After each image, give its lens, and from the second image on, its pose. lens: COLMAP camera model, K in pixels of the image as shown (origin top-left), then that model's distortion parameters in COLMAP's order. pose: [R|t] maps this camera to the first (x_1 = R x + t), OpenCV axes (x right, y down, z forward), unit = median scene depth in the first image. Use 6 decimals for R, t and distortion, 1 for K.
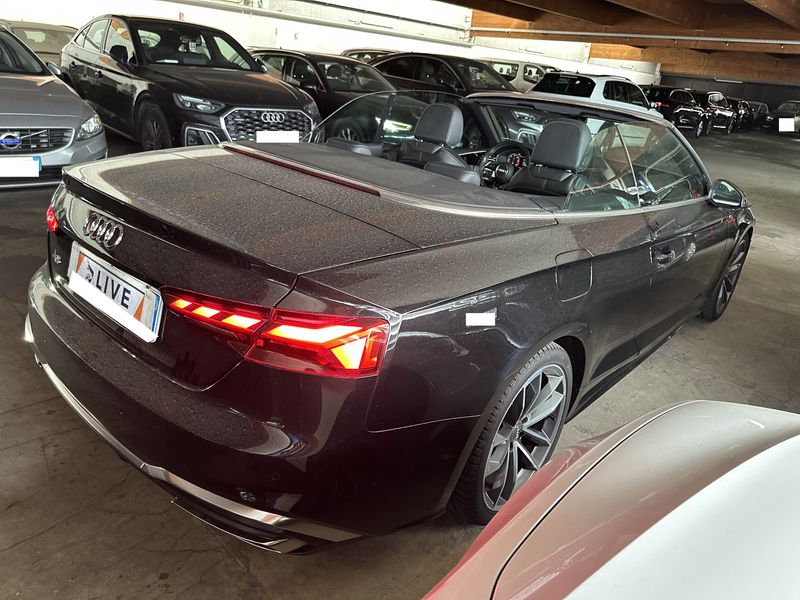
lens RADIAL K [[555.7, 0, 401.3], [0, 555.7, 317.7], [0, 0, 1]] dist [0.007620, 0.001205]
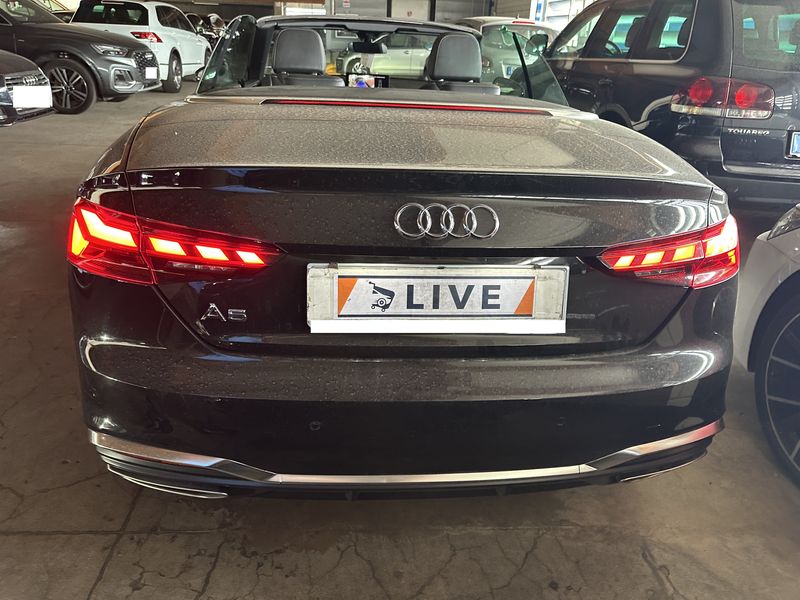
lens RADIAL K [[557.6, 0, 400.0], [0, 557.6, 300.0], [0, 0, 1]] dist [0.010779, -0.006576]
pose [[0.685278, -0.372801, 0.625630, -0.912855], [0.320165, 0.925799, 0.200976, -0.193810], [-0.654132, 0.062580, 0.753787, 0.436891]]
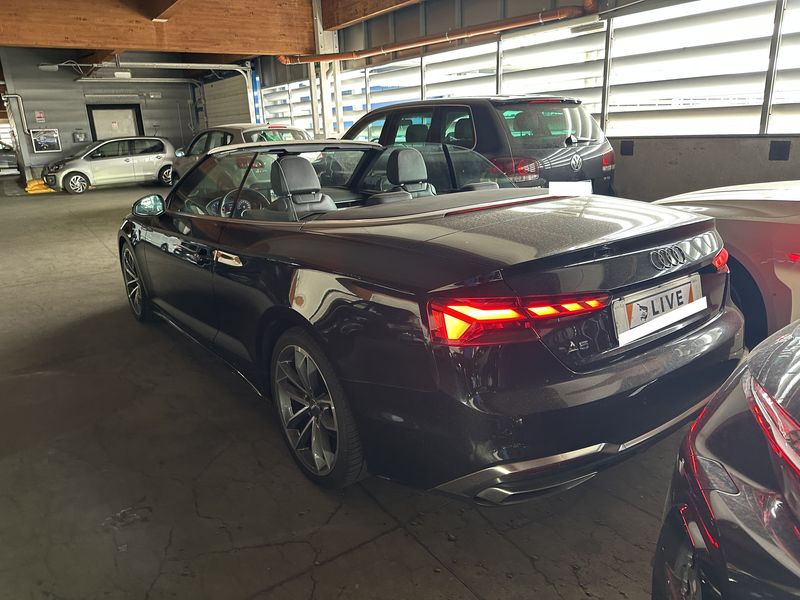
lens RADIAL K [[561.5, 0, 400.0], [0, 561.5, 300.0], [0, 0, 1]] dist [0.102742, -0.001635]
pose [[0.195362, -0.380181, 0.904044, -1.559474], [0.453544, 0.852336, 0.260426, -0.572040], [-0.869558, 0.359147, 0.338943, 0.959098]]
